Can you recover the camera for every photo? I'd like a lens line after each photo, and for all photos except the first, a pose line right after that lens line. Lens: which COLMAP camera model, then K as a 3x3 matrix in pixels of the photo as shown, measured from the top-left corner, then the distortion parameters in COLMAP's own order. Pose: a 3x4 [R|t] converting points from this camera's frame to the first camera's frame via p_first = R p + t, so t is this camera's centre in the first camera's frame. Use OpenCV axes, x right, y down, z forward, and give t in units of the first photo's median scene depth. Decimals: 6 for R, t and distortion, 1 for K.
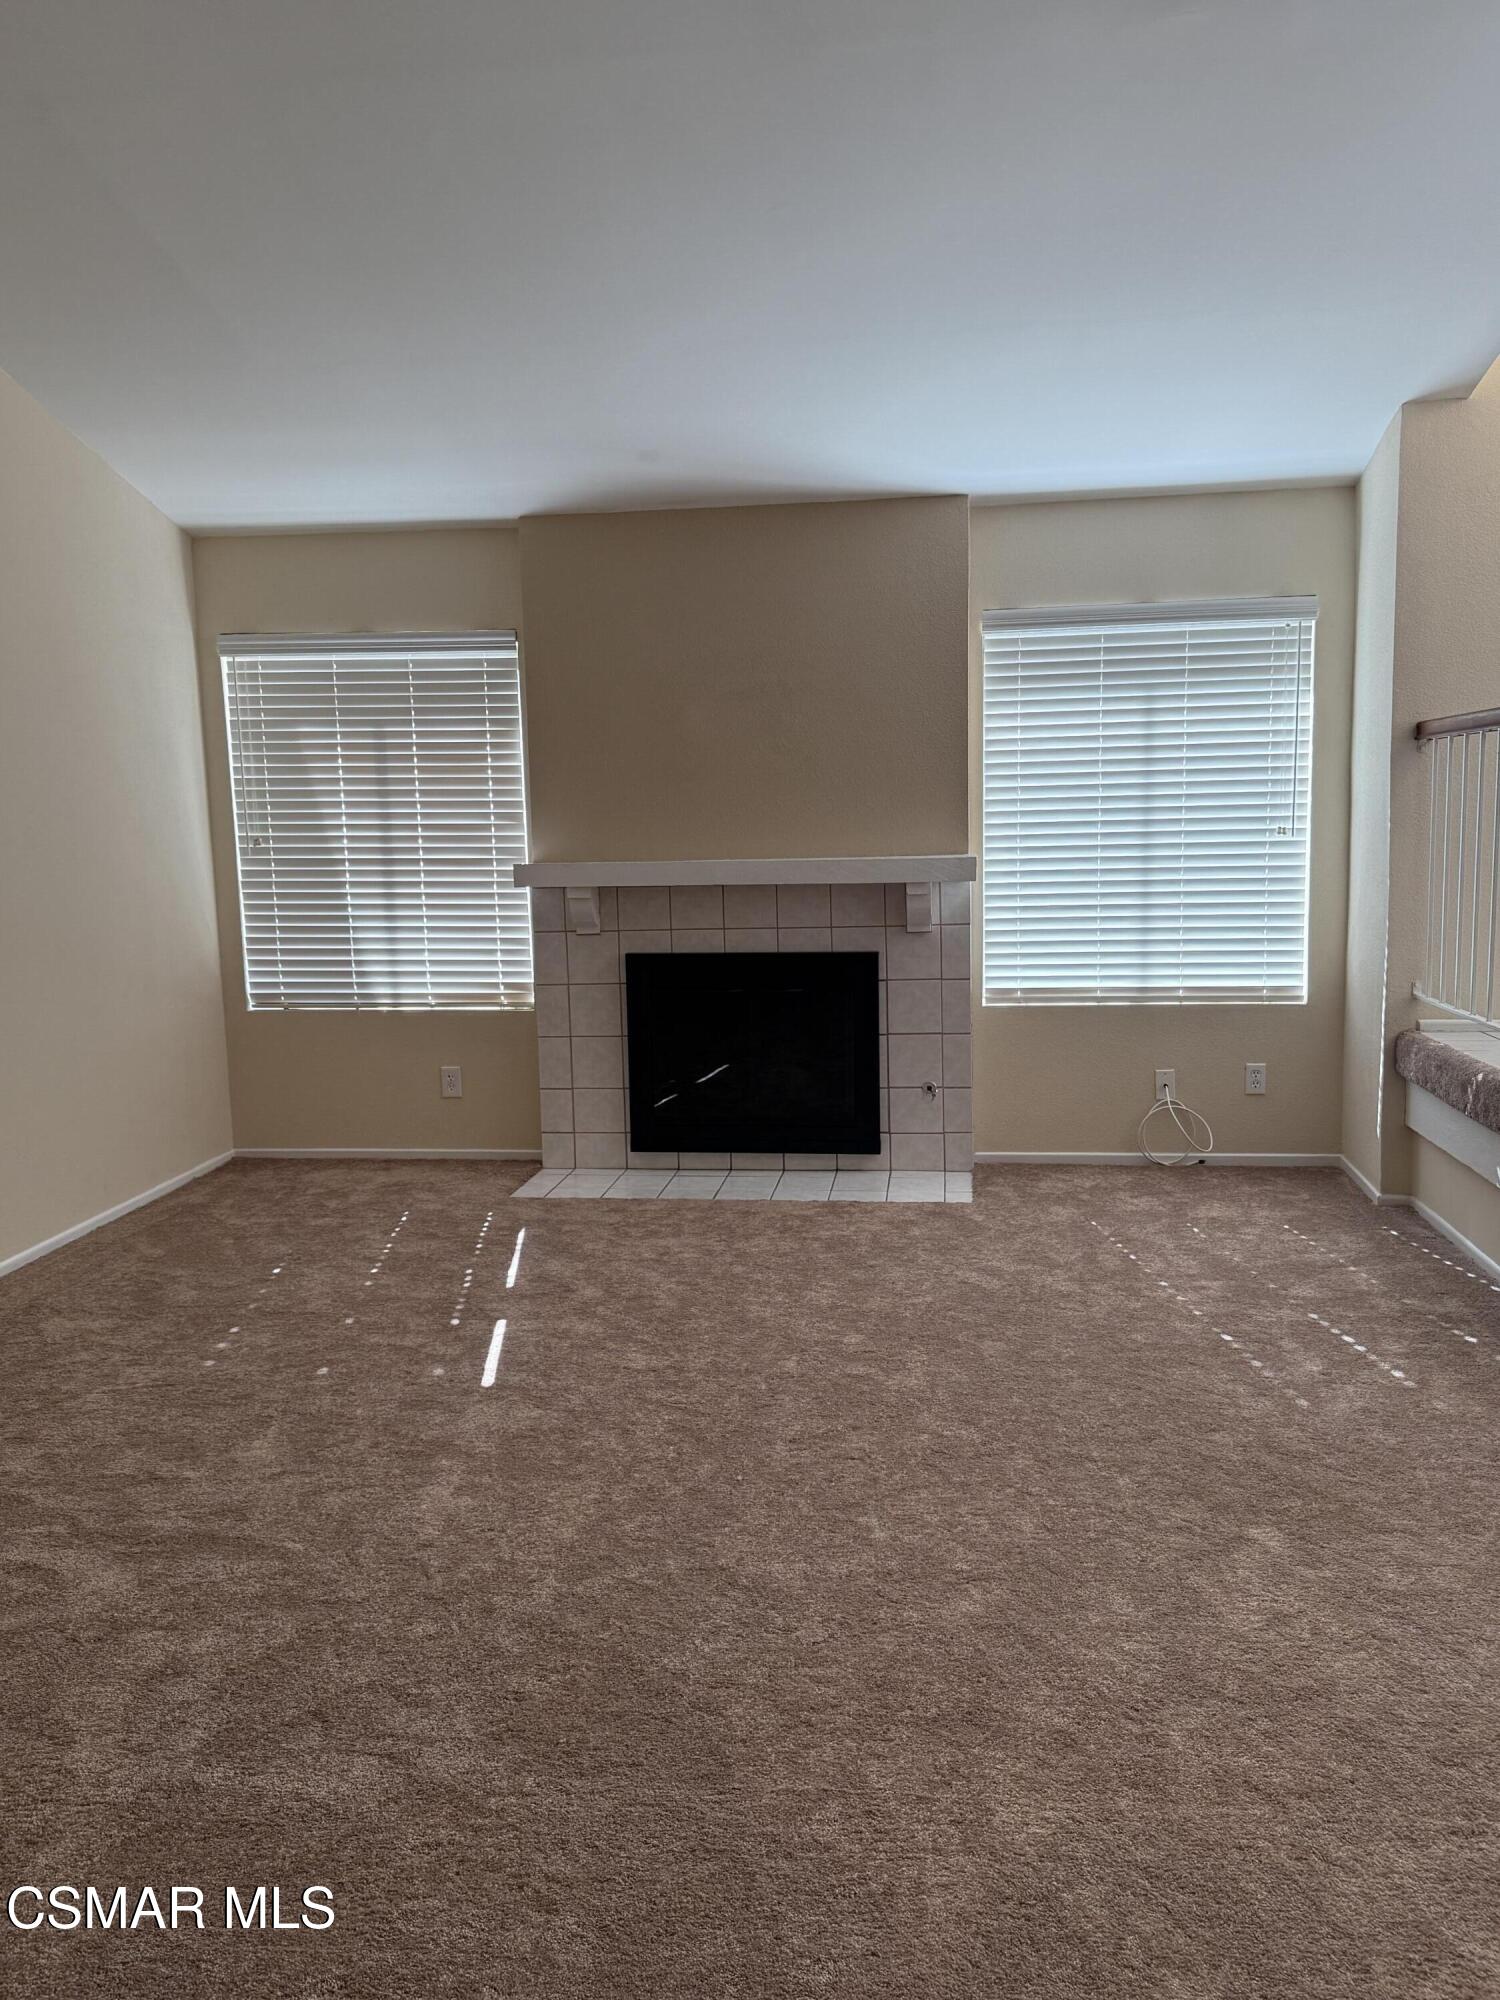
lens RADIAL K [[1582.2, 0, 753.1], [0, 1582.2, 1037.7], [0, 0, 1]] dist [0.143420, -0.287752]
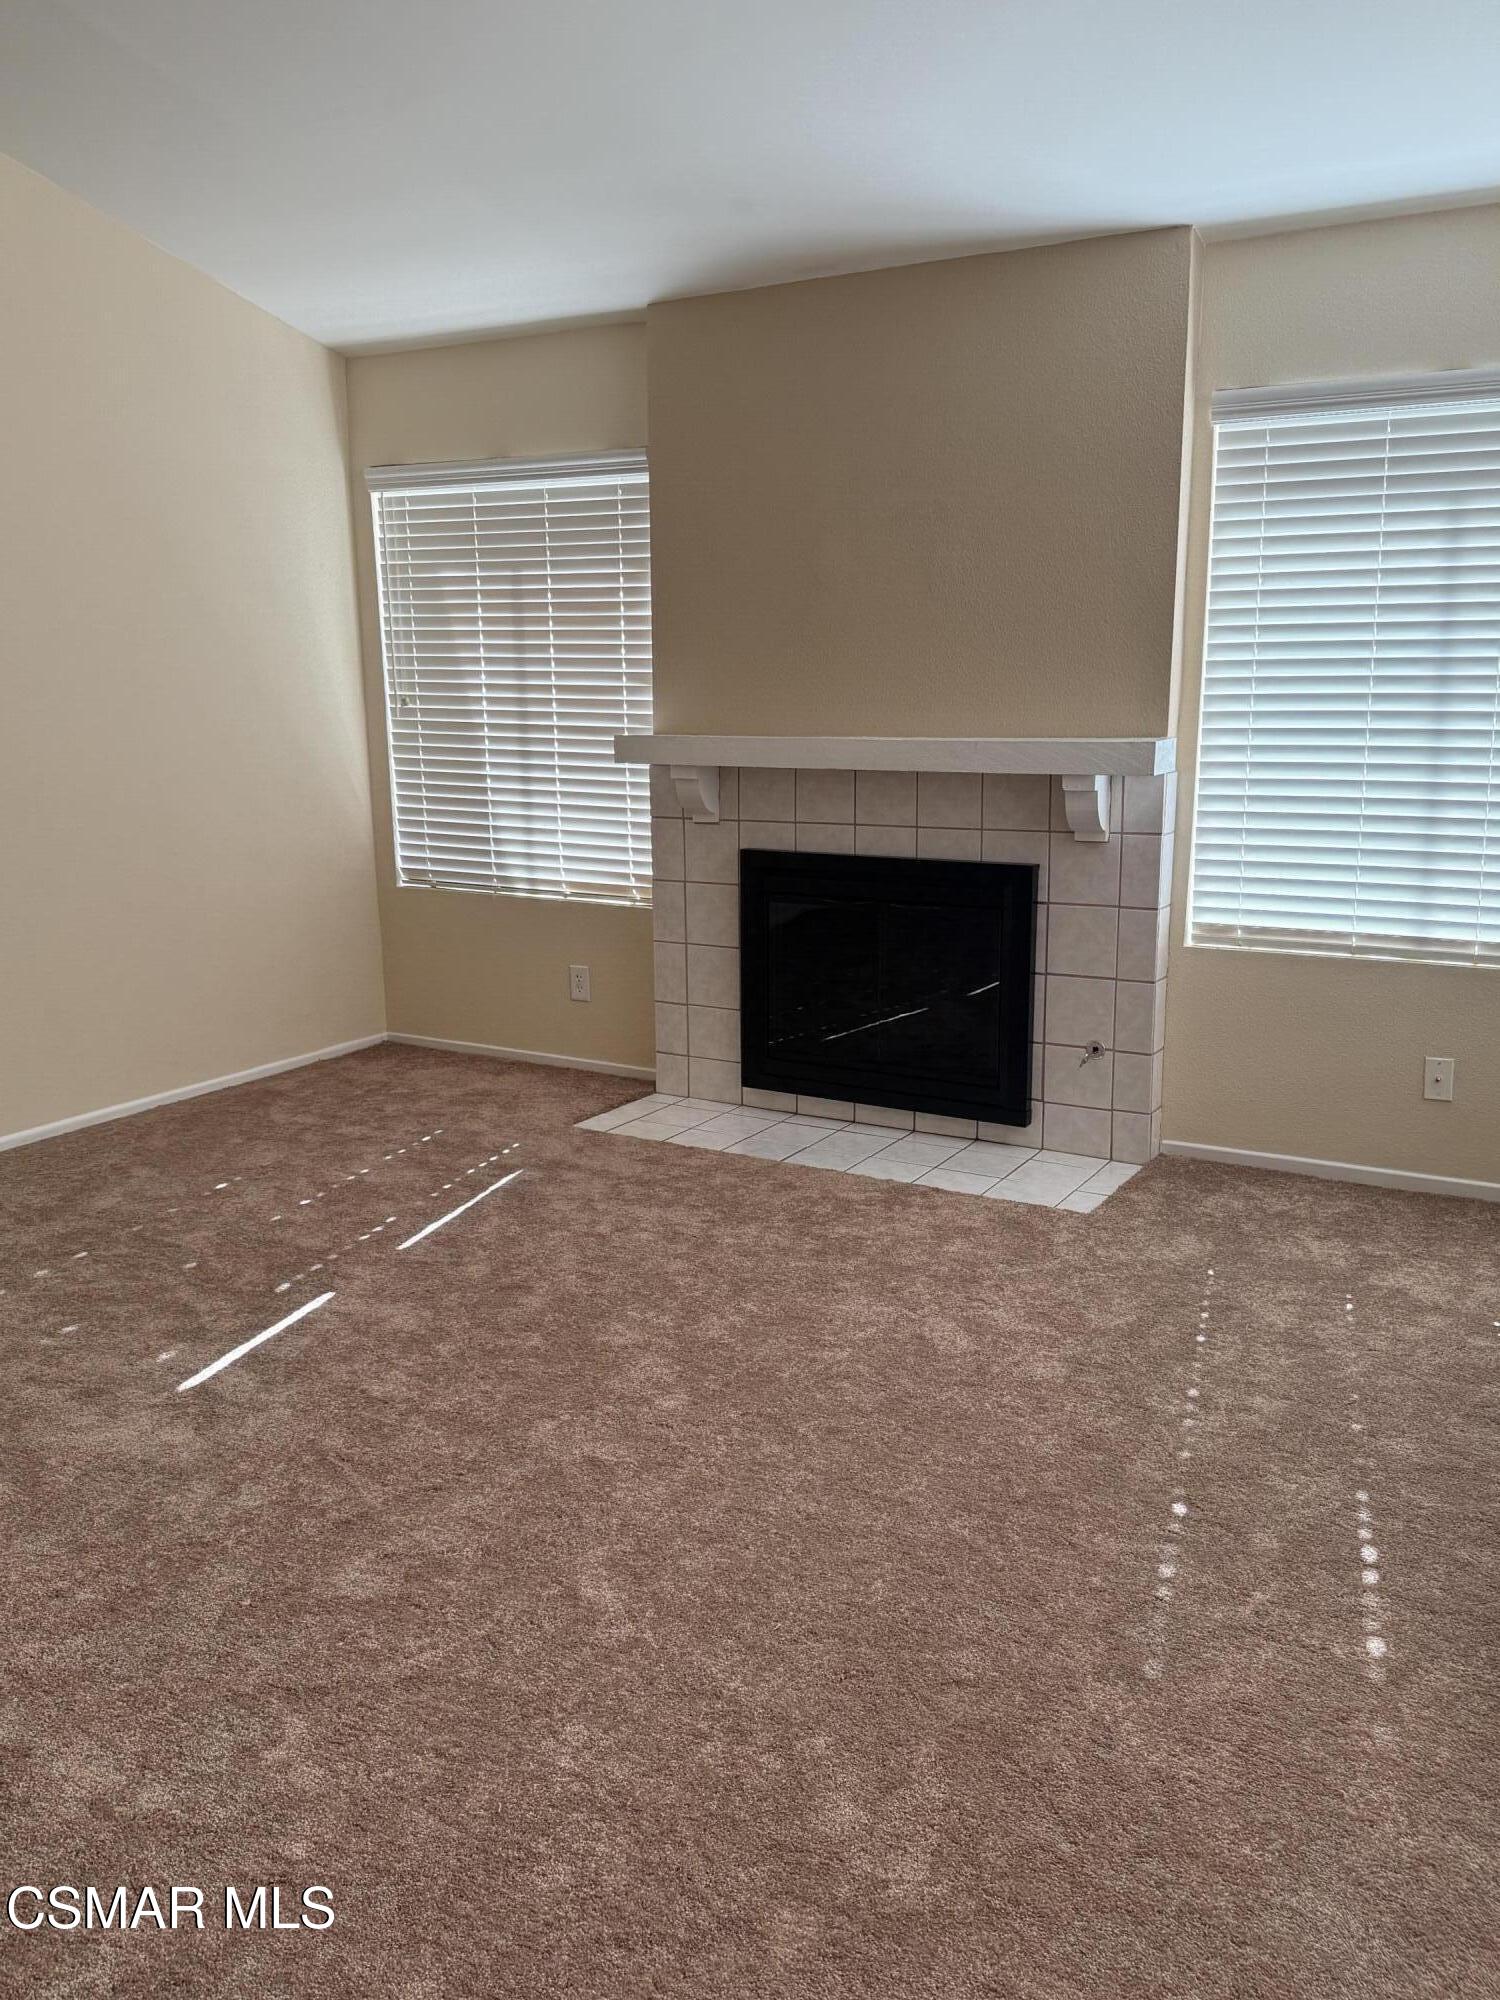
lens RADIAL K [[1582.2, 0, 753.1], [0, 1582.2, 1037.7], [0, 0, 1]] dist [0.143420, -0.287752]
pose [[0.918240, 0.102400, -0.382557, 0.246740], [-0.069816, 0.992720, 0.098147, -0.036364], [0.389822, -0.063414, 0.918704, 0.234177]]
